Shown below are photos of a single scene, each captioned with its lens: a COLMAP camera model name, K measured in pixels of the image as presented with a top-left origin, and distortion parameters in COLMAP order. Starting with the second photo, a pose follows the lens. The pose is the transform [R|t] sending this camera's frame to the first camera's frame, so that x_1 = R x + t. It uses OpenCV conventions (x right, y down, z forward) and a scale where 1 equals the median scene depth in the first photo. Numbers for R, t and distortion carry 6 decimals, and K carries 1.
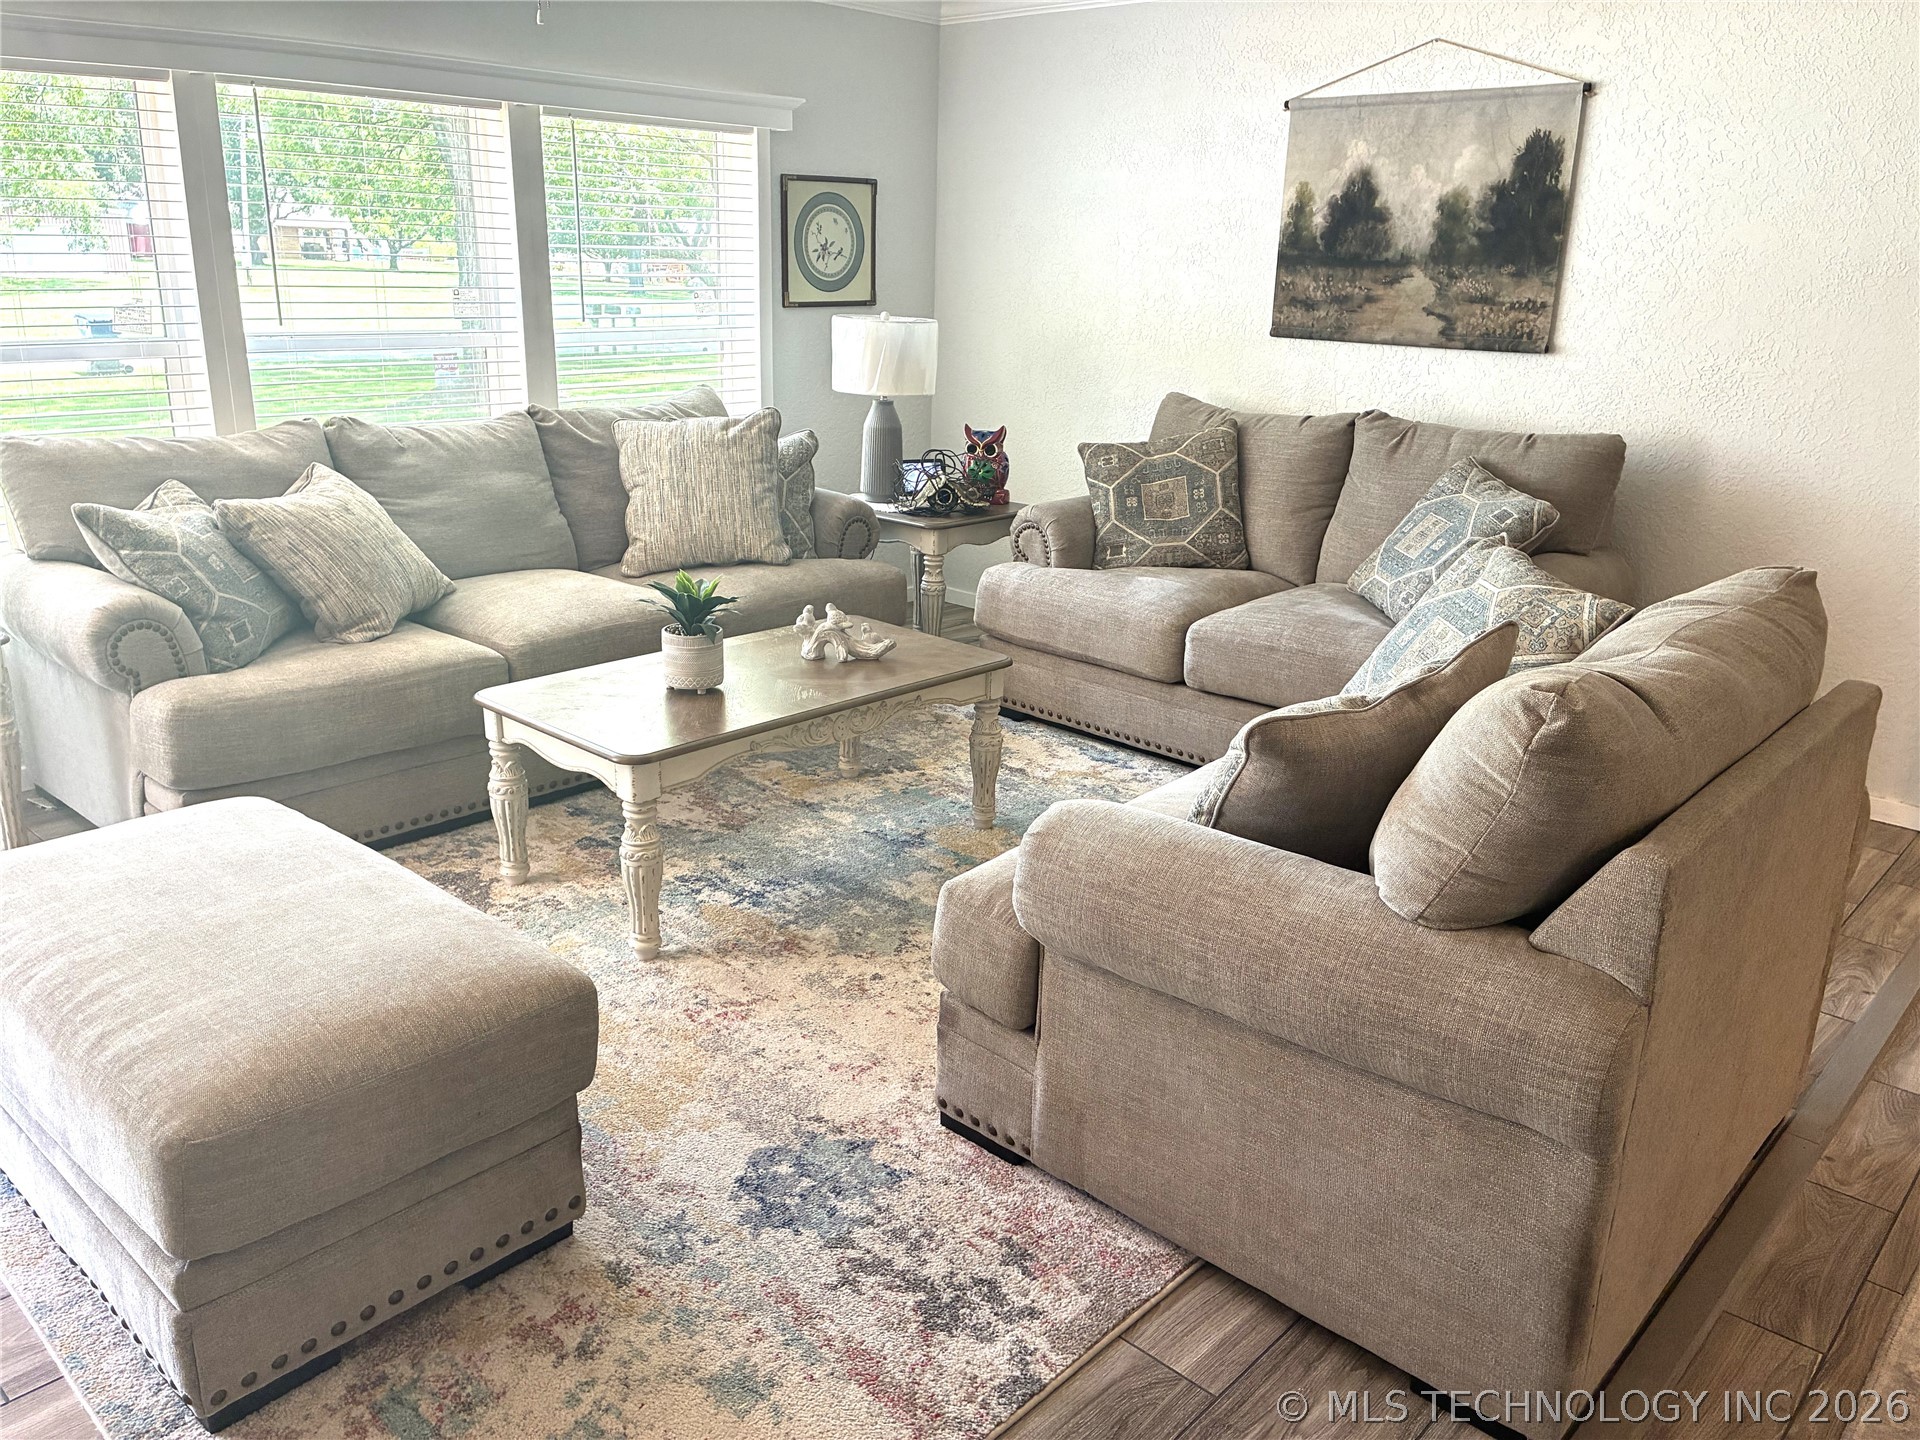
lens RADIAL K [[1448.4, 0, 960.0], [0, 1448.4, 720.0], [0, 0, 1]] dist [0.037941, -0.037805]
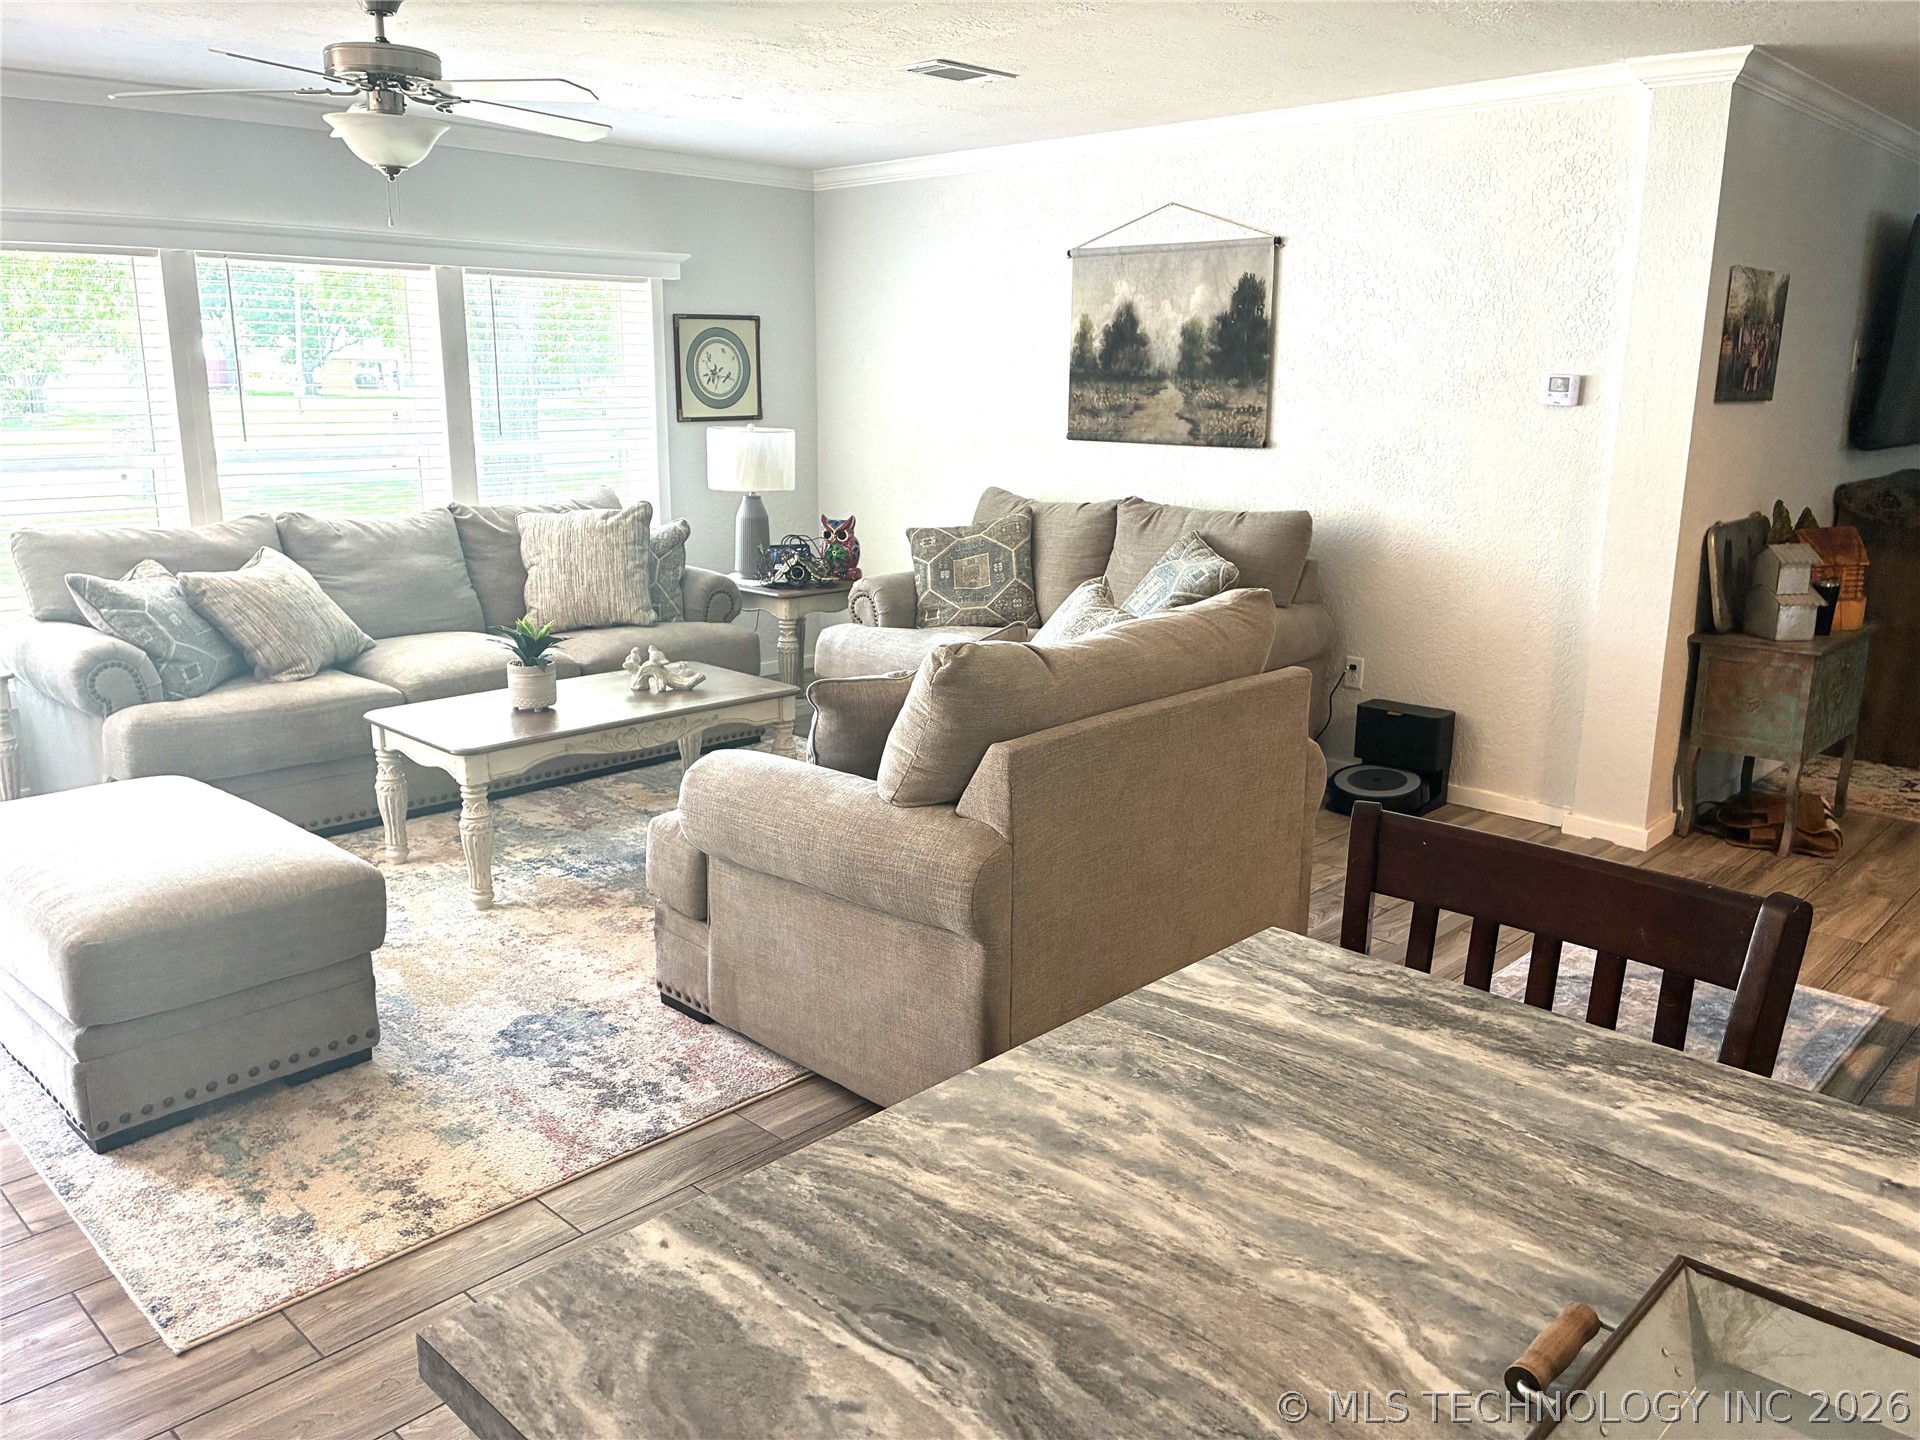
lens RADIAL K [[1448.4, 0, 960.0], [0, 1448.4, 720.0], [0, 0, 1]] dist [0.037941, -0.037805]
pose [[0.999606, -0.011360, -0.025676, 0.205447], [0.009388, 0.997090, -0.075654, 0.080401], [0.026461, 0.075383, 0.996804, -0.251724]]
